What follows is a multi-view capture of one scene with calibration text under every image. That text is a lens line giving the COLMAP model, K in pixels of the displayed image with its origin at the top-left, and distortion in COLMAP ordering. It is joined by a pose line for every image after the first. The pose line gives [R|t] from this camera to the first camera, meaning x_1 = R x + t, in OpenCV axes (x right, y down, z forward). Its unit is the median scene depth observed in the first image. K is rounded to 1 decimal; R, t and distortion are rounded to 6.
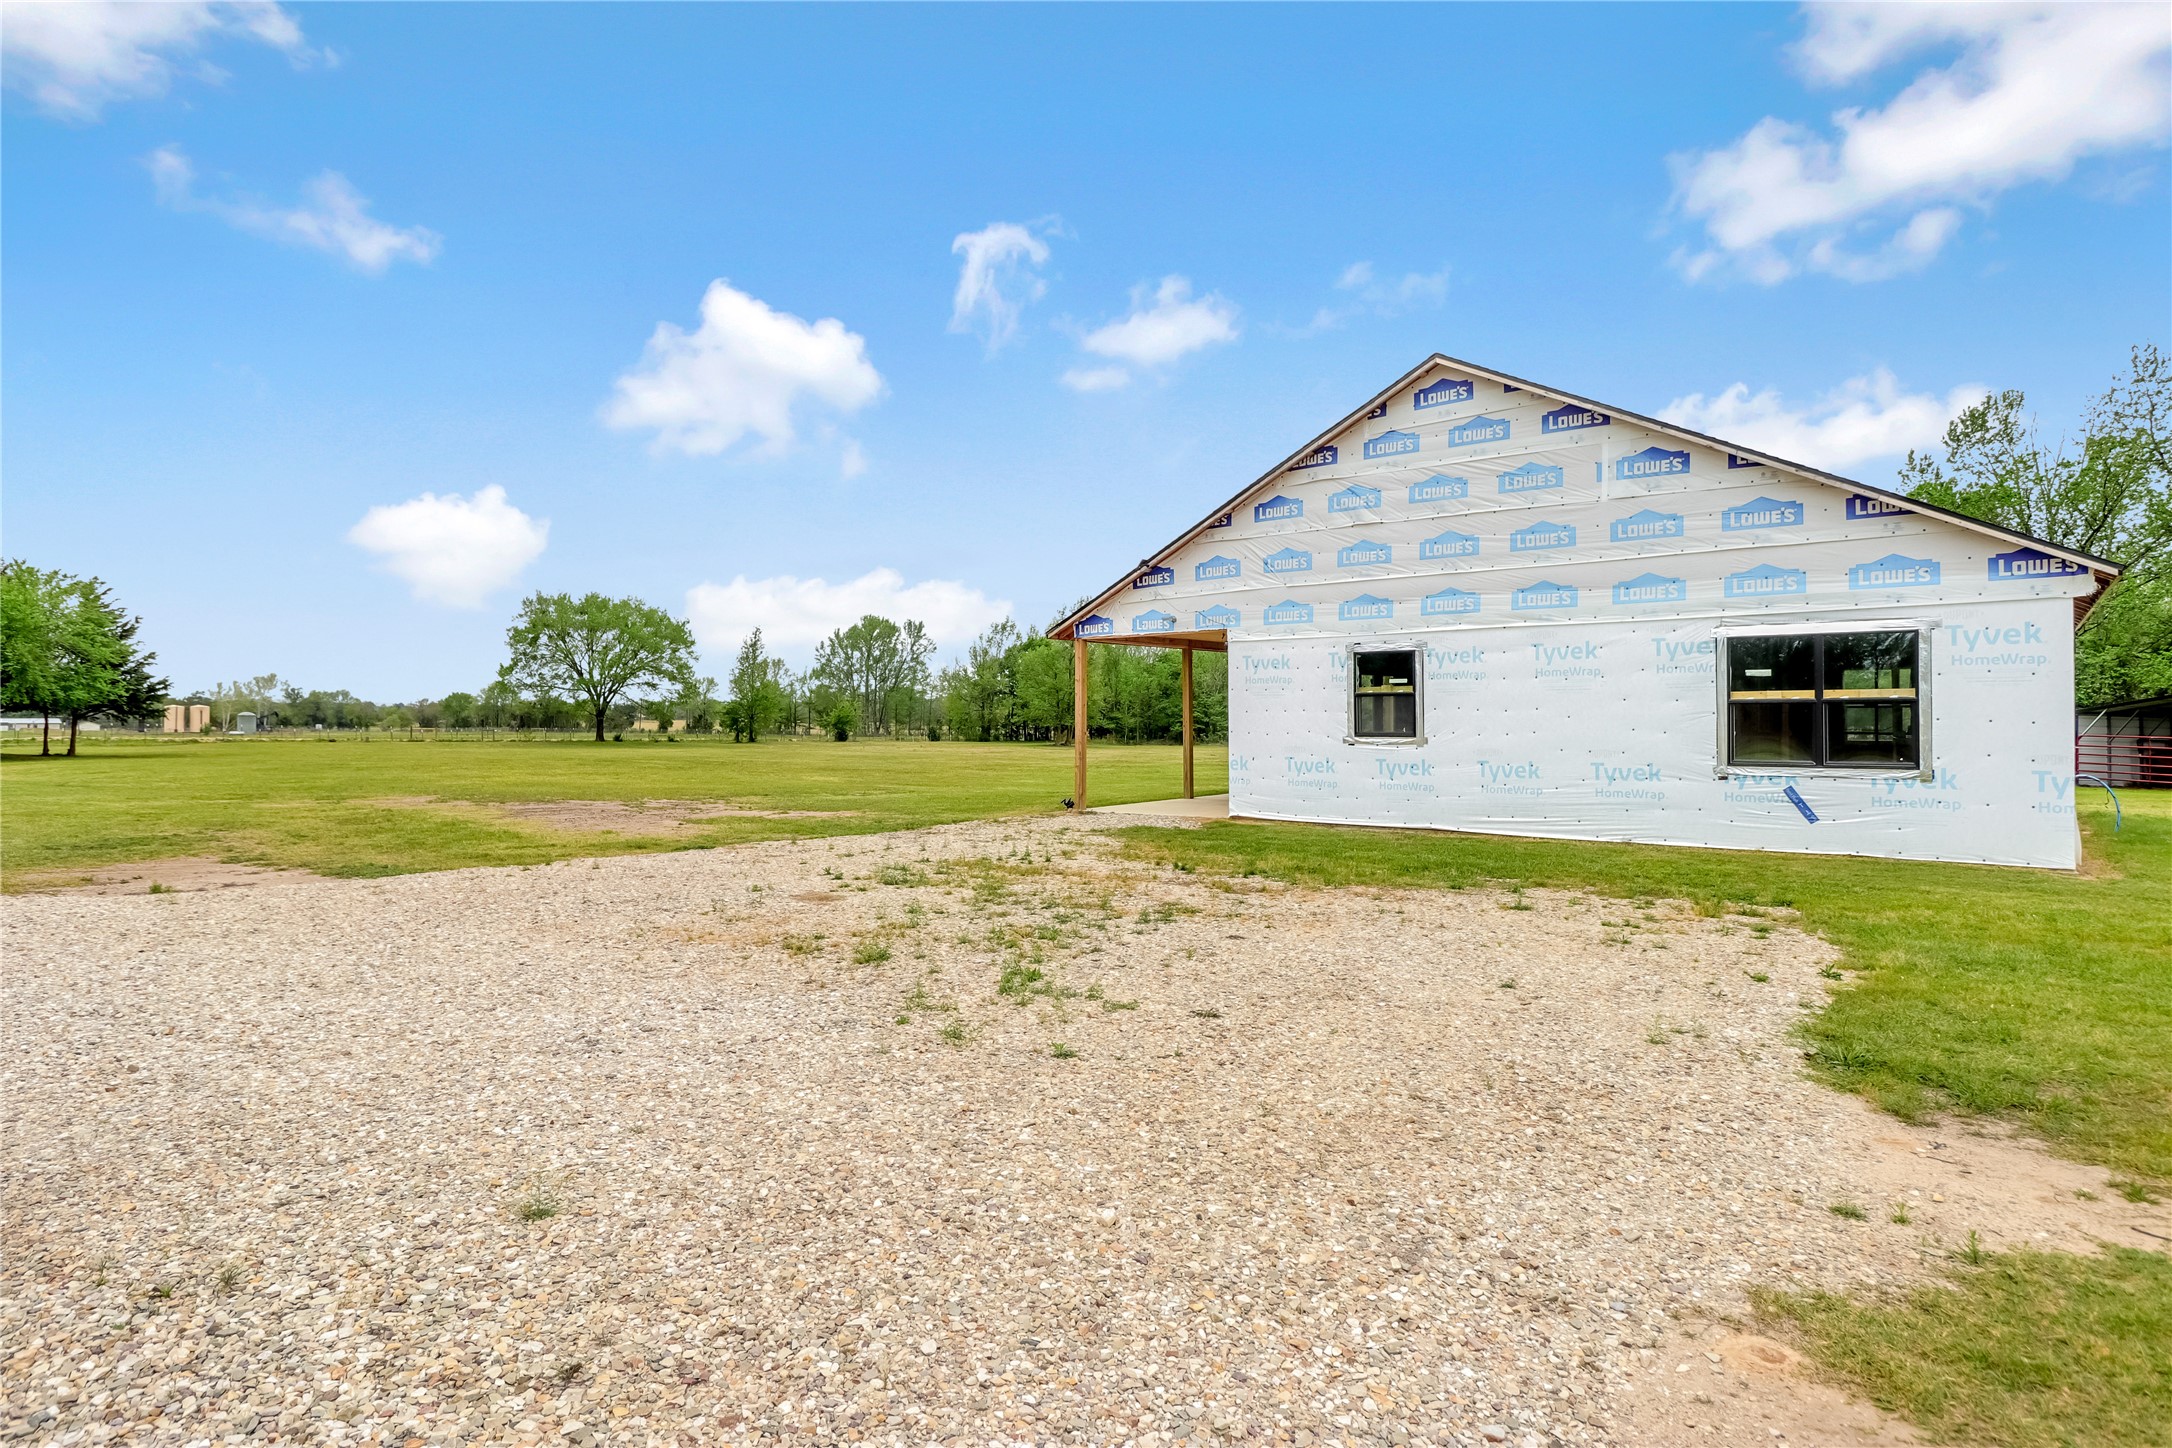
lens RADIAL K [[1172.7, 0, 1086.0], [0, 1172.7, 724.0], [0, 0, 1]] dist [0.007759, -0.014782]
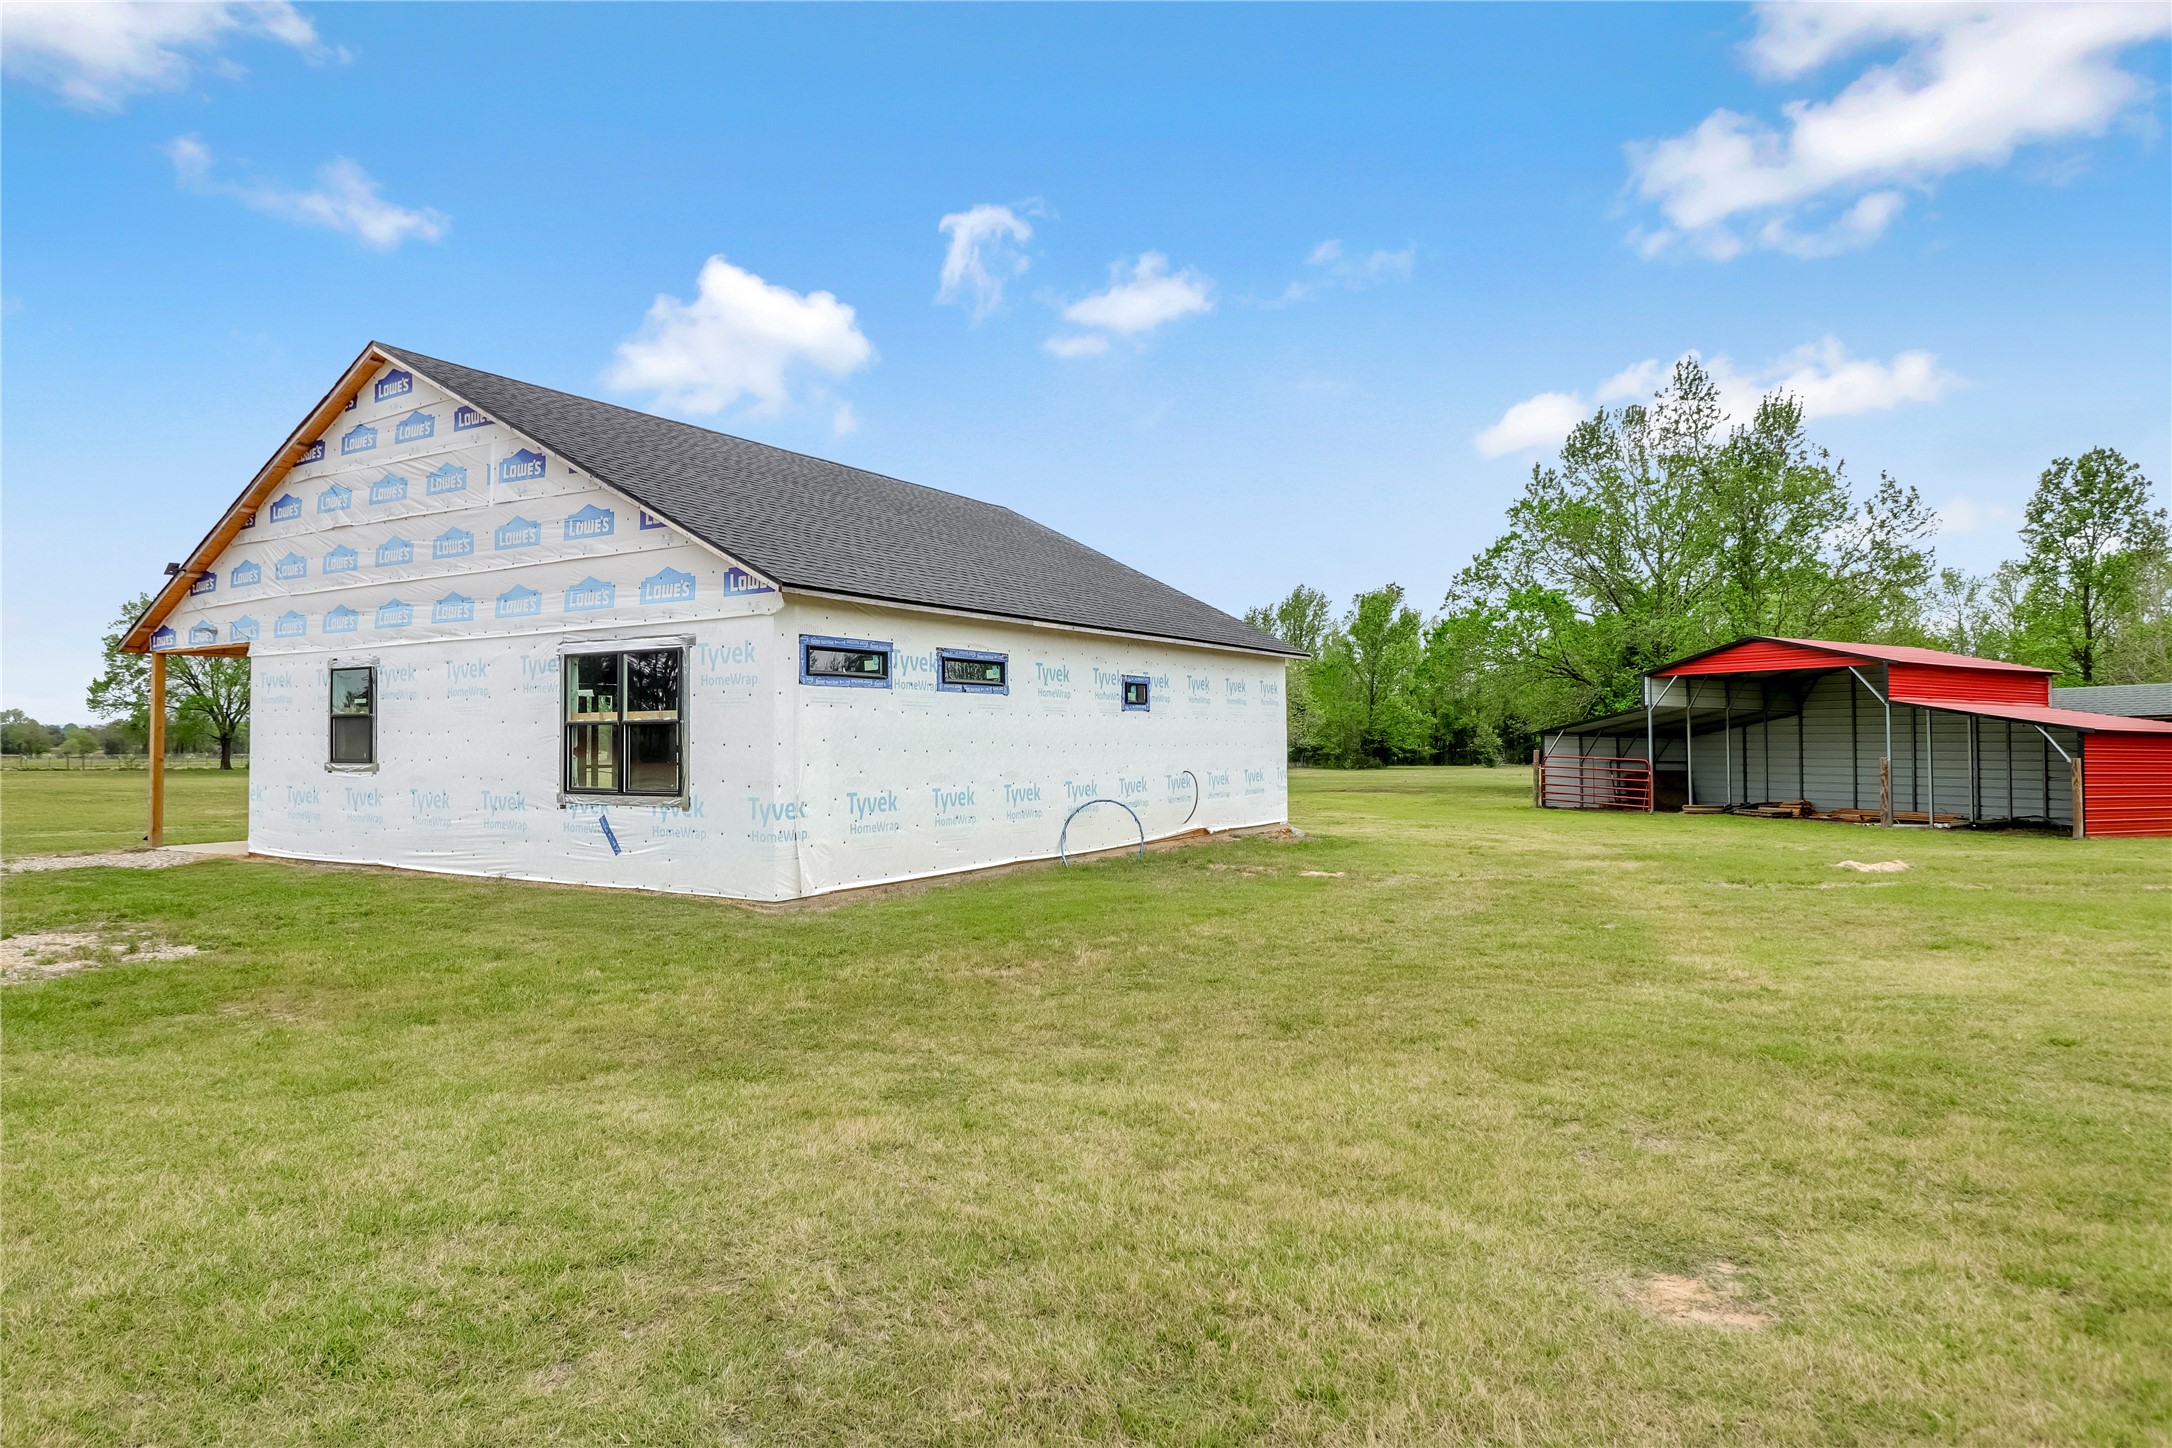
lens RADIAL K [[1282.5, 0, 1086.0], [0, 1282.5, 724.0], [0, 0, 1]] dist [0.003987, 0.000636]
pose [[0.993772, -0.000319, 0.111434, 0.113558], [0.002322, 0.999838, -0.017851, -0.000020], [-0.111410, 0.017998, 0.993612, -0.006722]]
